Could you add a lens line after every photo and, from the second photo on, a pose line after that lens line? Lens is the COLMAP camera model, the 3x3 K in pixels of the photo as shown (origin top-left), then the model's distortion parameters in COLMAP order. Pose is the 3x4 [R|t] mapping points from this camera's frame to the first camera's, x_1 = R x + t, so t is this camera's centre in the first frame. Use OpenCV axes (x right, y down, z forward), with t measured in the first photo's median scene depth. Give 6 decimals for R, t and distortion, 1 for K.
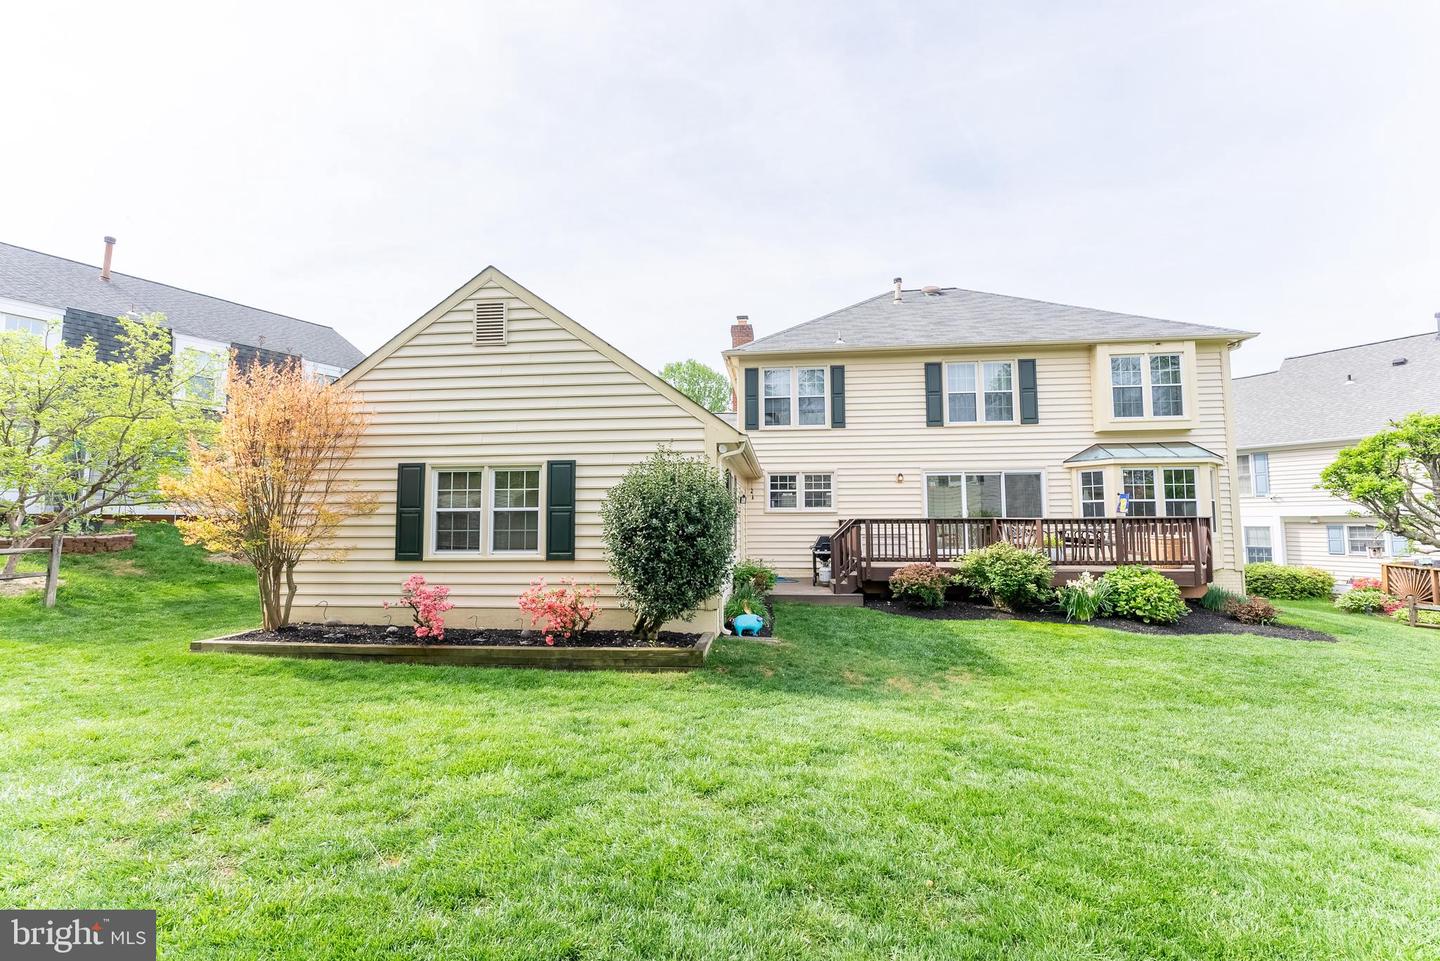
lens RADIAL K [[592.3, 0, 714.1], [0, 592.3, 476.0], [0, 0, 1]] dist [0.003311, -0.000467]
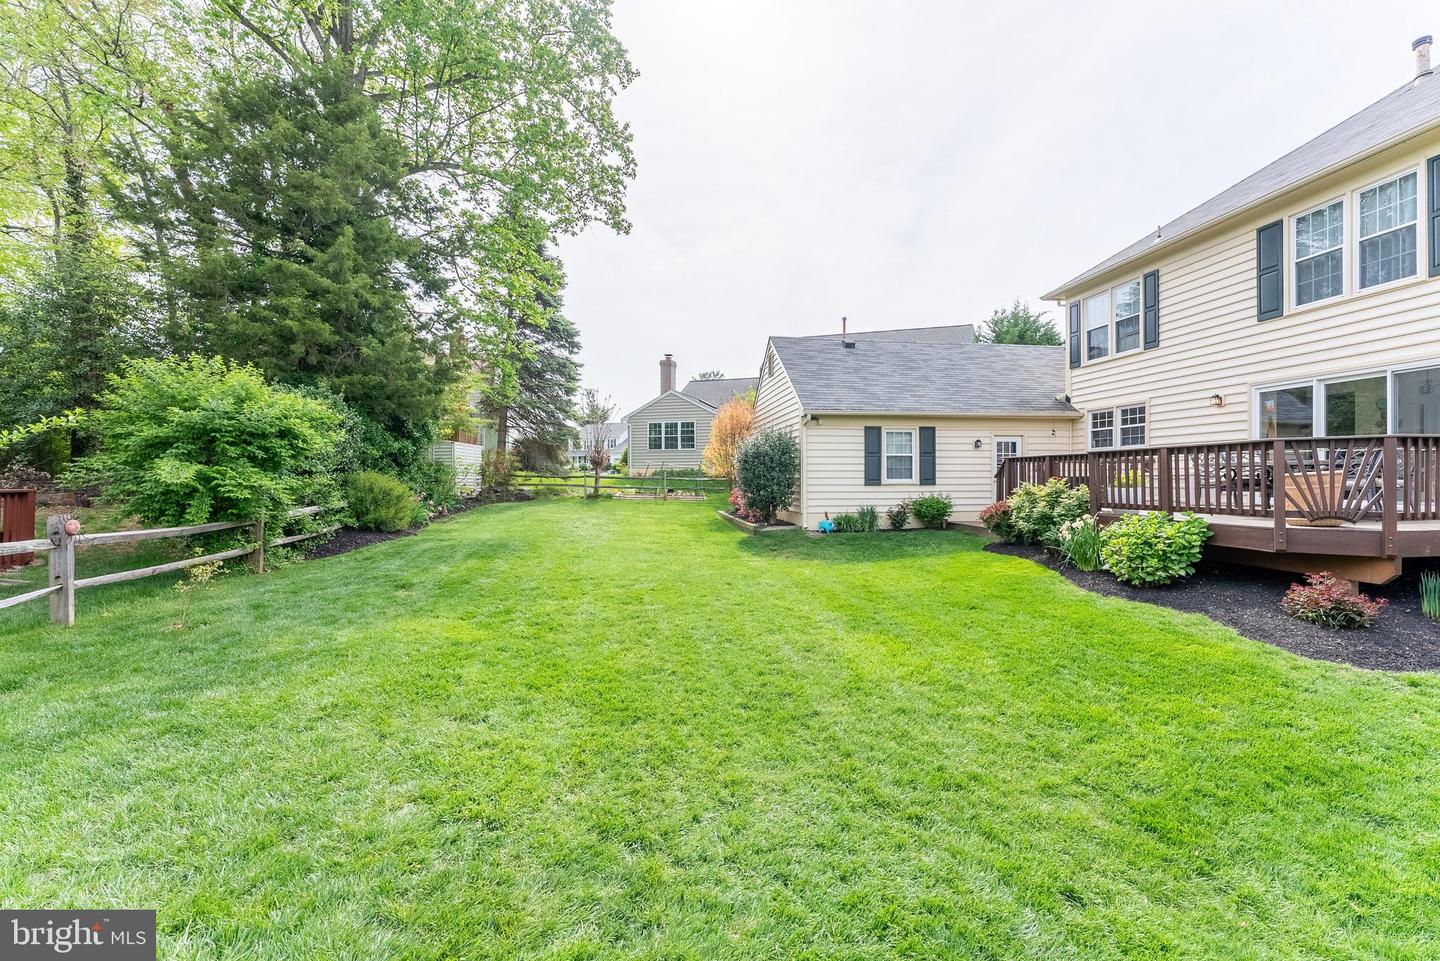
lens RADIAL K [[592.3, 0, 724.9], [0, 592.3, 475.1], [0, 0, 1]] dist [0.003311, -0.000467]
pose [[0.239469, -0.002075, -0.970902, 0.888455], [0.077516, 0.996846, 0.016989, 0.035811], [0.967805, -0.079328, 0.238875, 0.211844]]
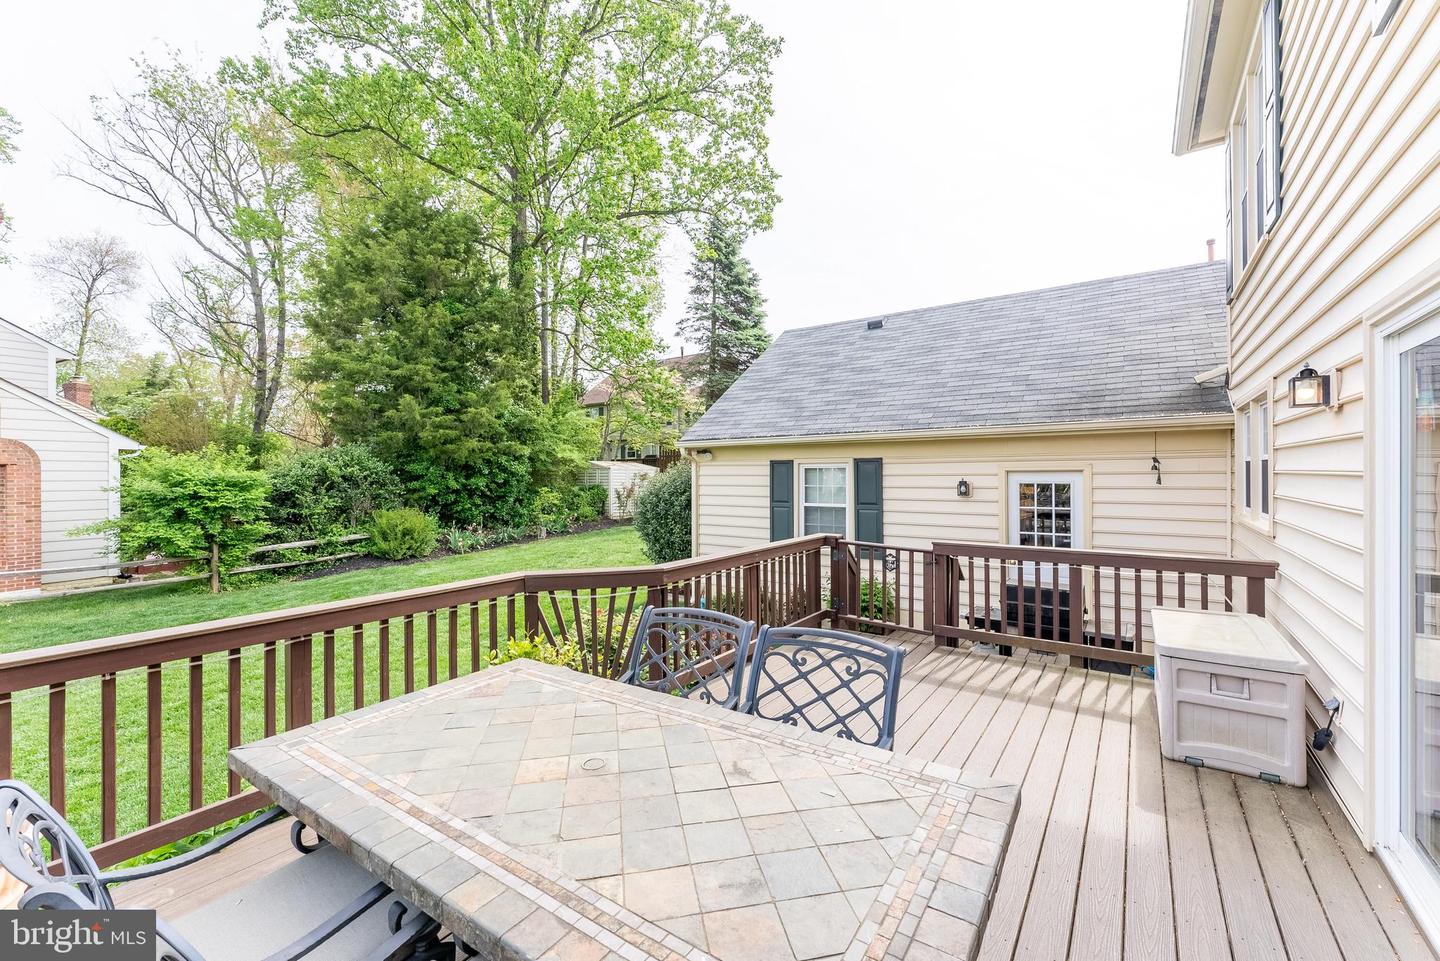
lens RADIAL K [[592.3, 0, 717.0], [0, 592.3, 473.3], [0, 0, 1]] dist [0.003311, -0.000467]
pose [[-0.492784, 0.005340, -0.870136, 0.587505], [0.074892, 0.996531, -0.036298, 0.022913], [0.866923, -0.083053, -0.491474, 0.923146]]
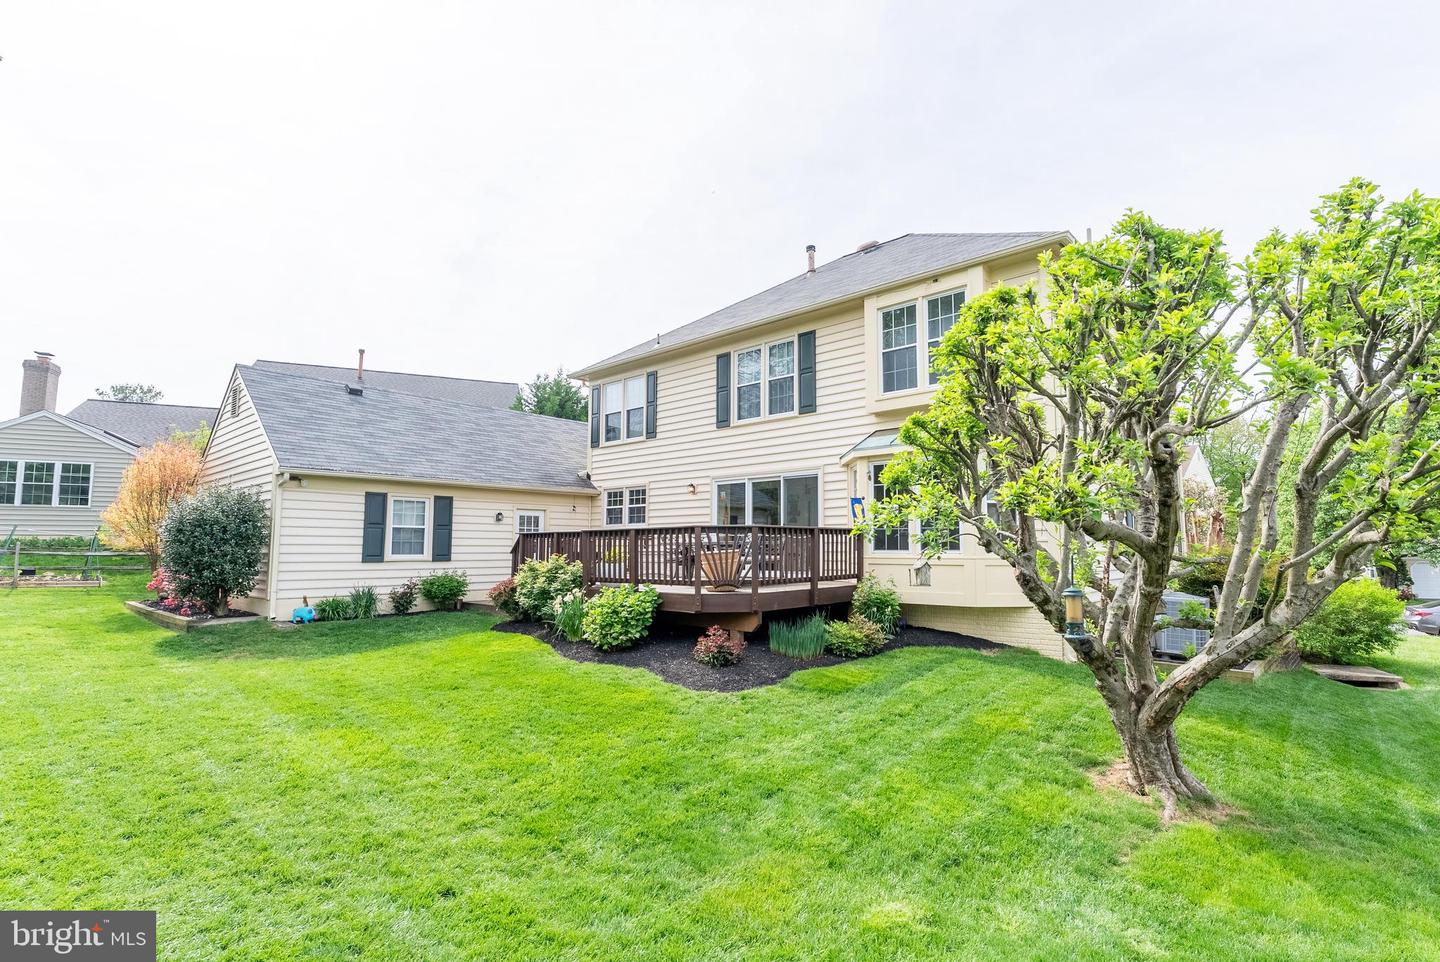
lens RADIAL K [[697.7, 0, 756.2], [0, 697.7, 487.4], [0, 0, 1]] dist [-0.001874, 0.000222]
pose [[0.815738, -0.048478, -0.576387, 0.994009], [0.042349, 0.998813, -0.024072, 0.030398], [0.576869, -0.004772, 0.816823, 0.197187]]
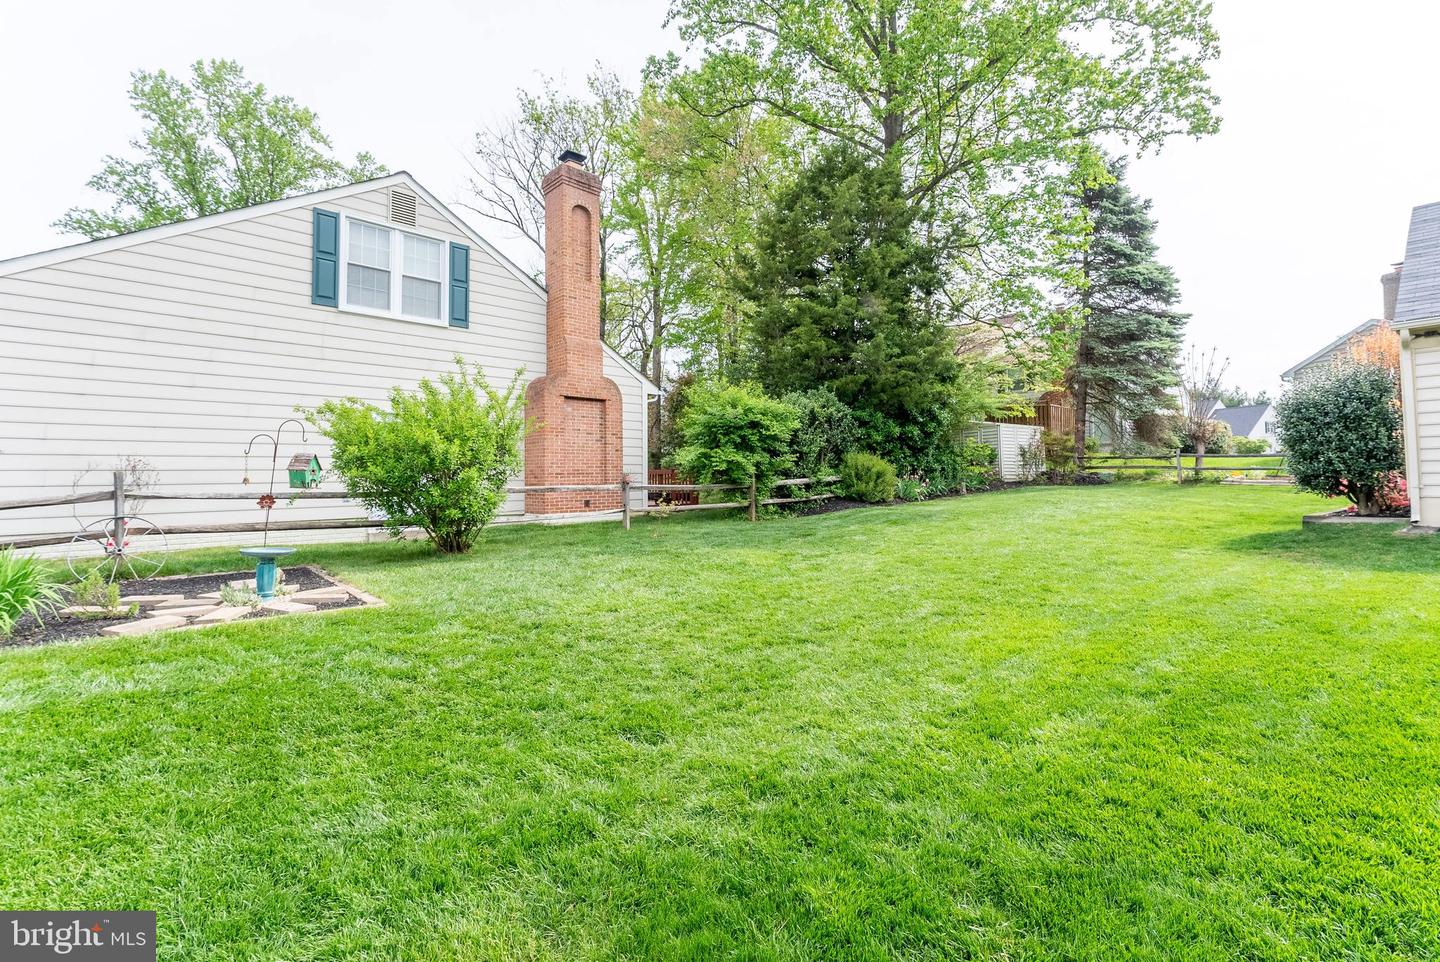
lens RADIAL K [[628.1, 0, 718.5], [0, 628.1, 455.1], [0, 0, 1]] dist [-0.006903, 0.000289]
pose [[-0.723647, -0.010410, -0.690091, 0.881508], [0.071657, 0.993349, -0.090125, 0.089501], [0.686440, -0.114668, -0.718089, 0.531366]]
